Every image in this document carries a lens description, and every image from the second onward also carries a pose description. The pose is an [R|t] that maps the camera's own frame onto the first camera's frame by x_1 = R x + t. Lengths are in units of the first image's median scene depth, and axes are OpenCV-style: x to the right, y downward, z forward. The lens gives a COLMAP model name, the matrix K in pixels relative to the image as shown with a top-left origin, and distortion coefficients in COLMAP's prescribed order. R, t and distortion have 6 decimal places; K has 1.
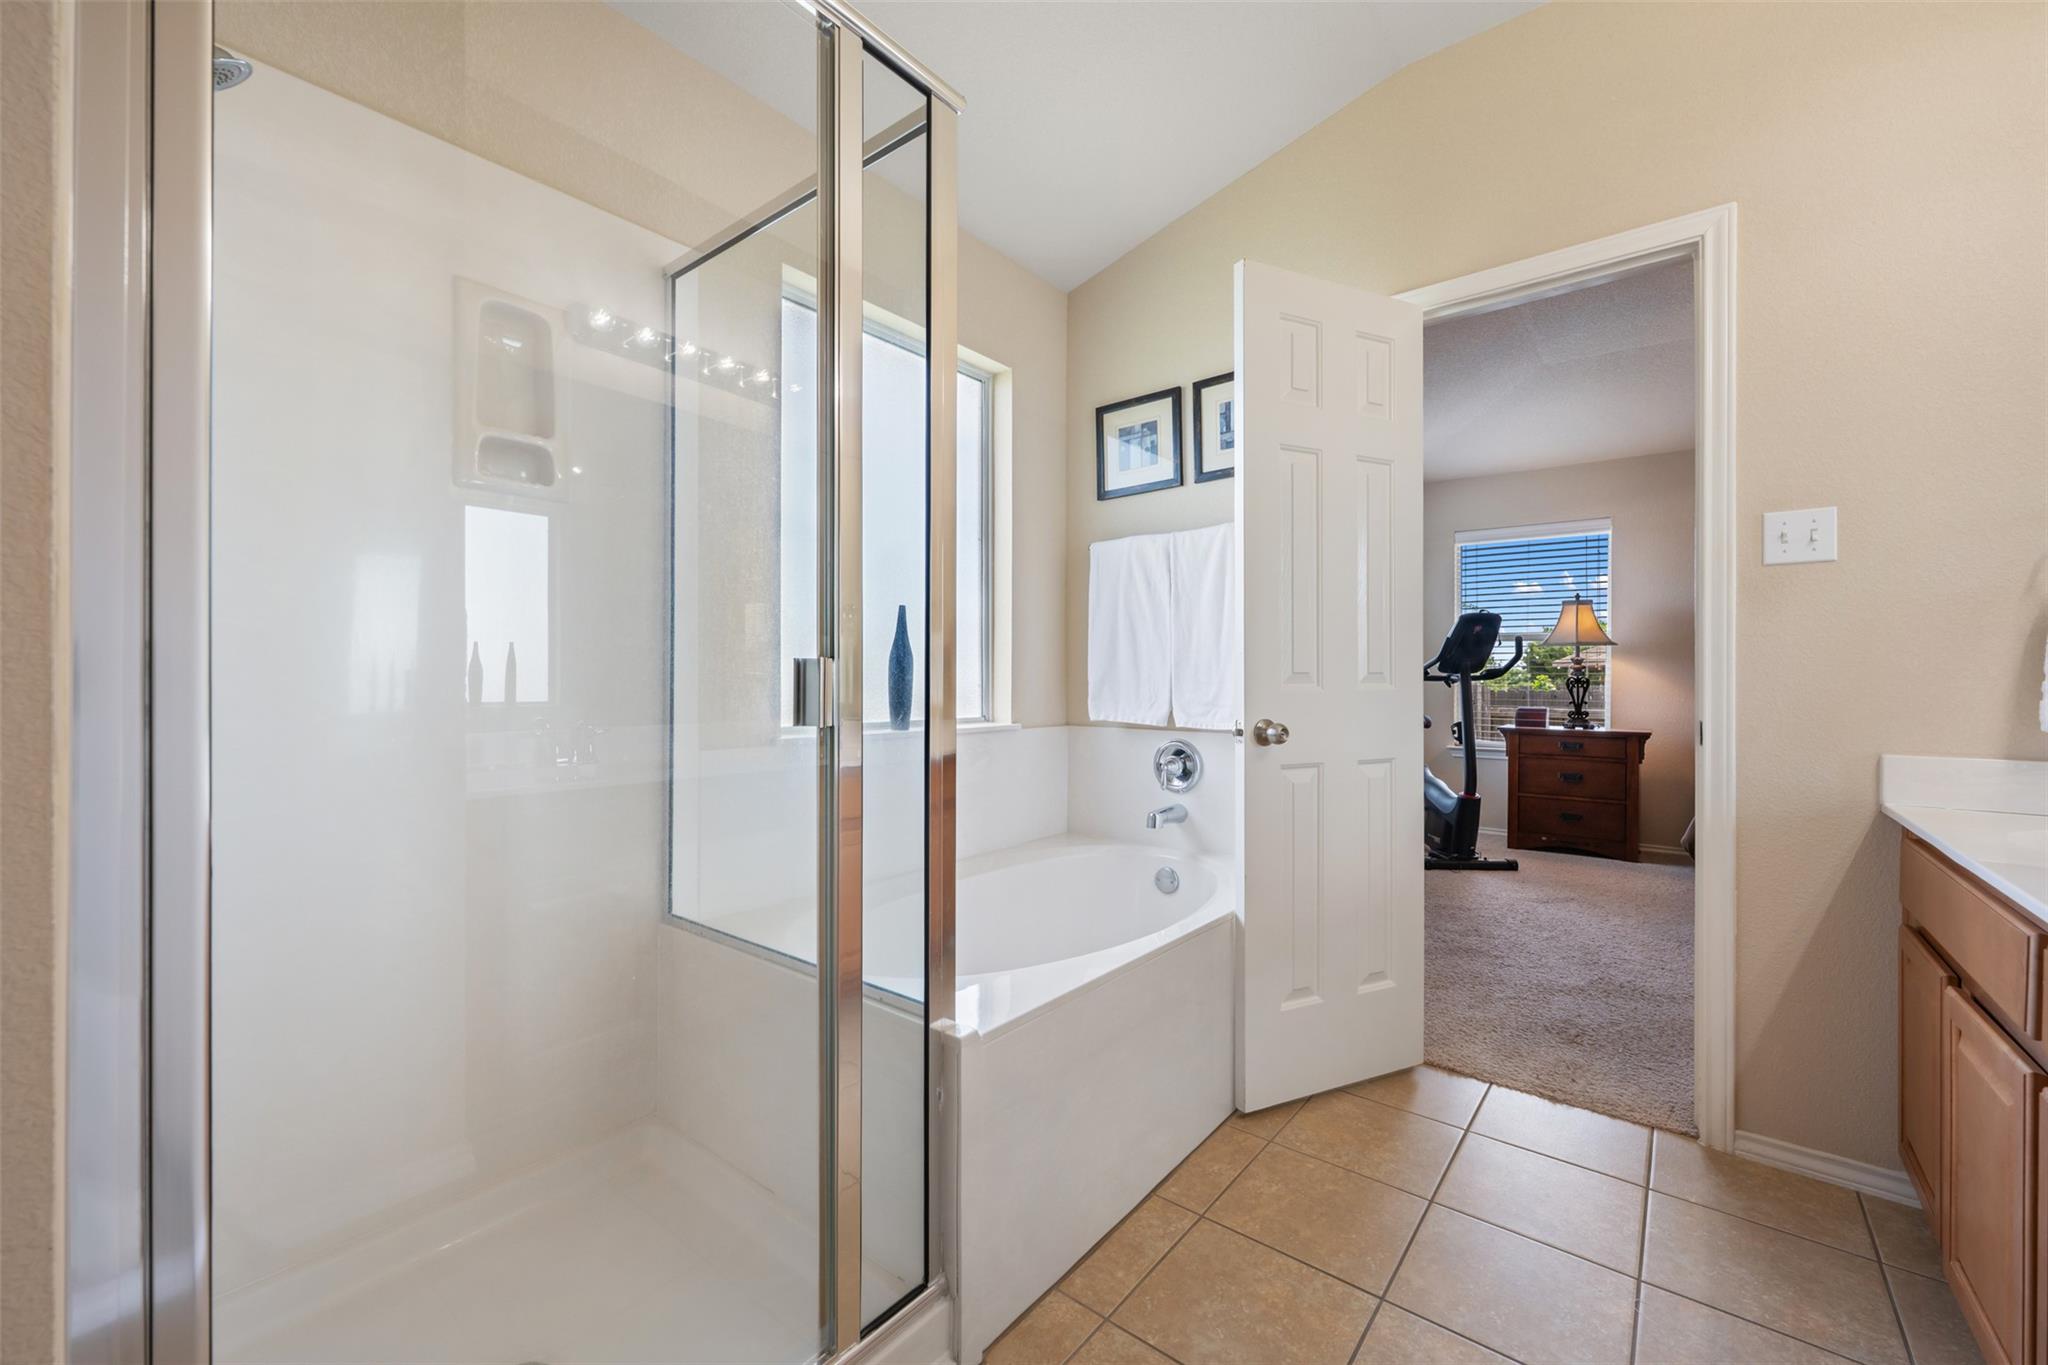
lens RADIAL K [[812.0, 0, 982.8], [0, 812.0, 682.7], [0, 0, 1]] dist [-0.000705, 0.000297]
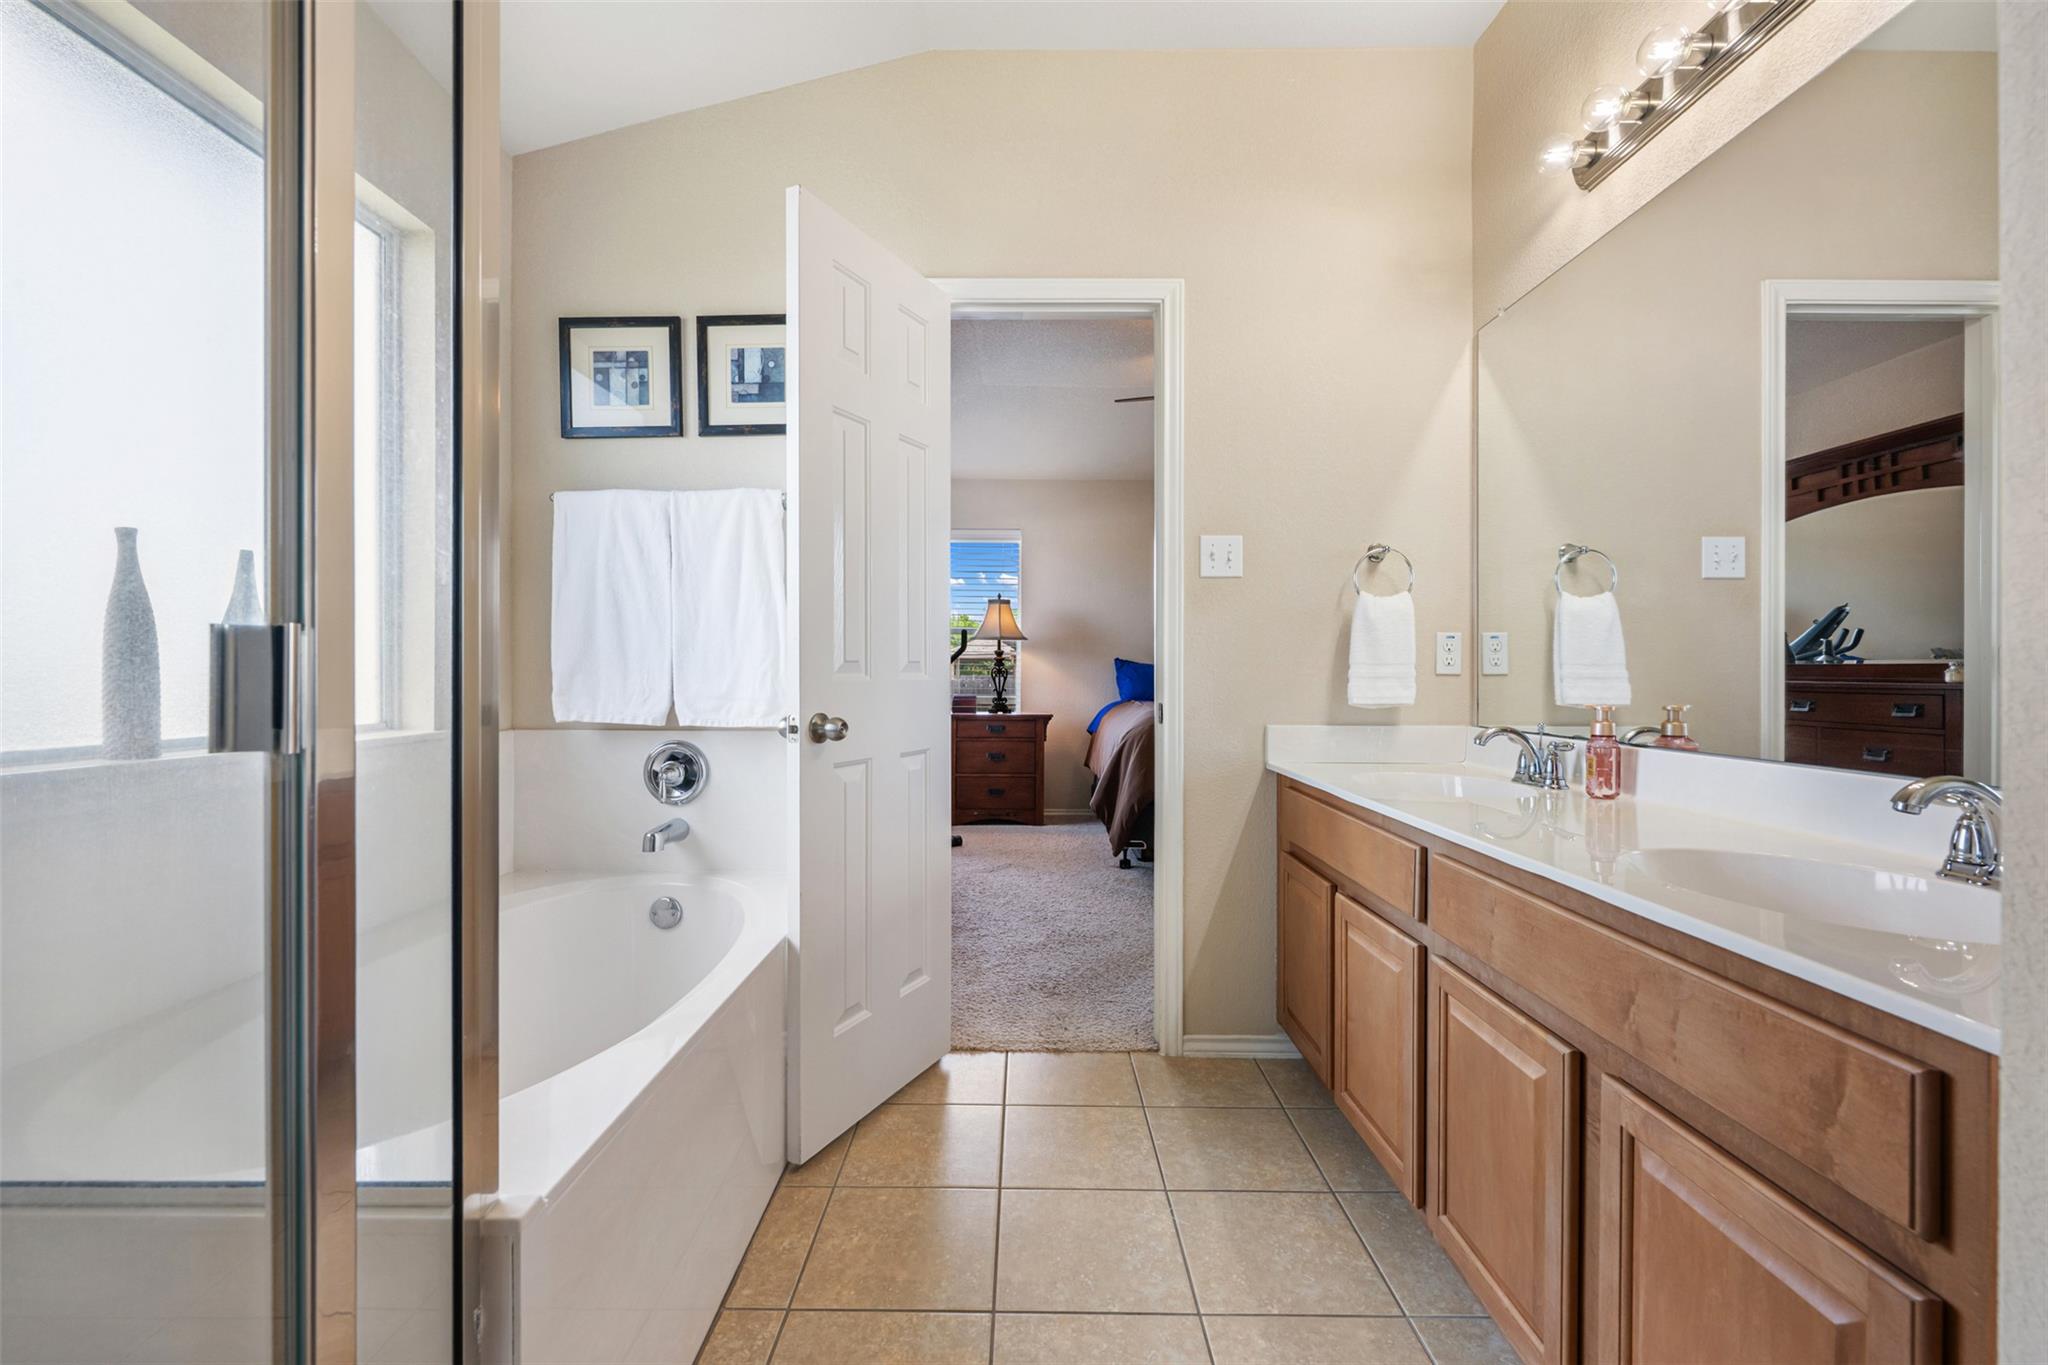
lens RADIAL K [[882.5, 0, 1017.9], [0, 882.5, 672.3], [0, 0, 1]] dist [-0.000760, 0.000957]
pose [[0.766125, -0.001437, 0.642690, -0.098740], [0.002328, 0.999997, -0.000539, 0.001216], [-0.642687, 0.001909, 0.766126, 0.112282]]
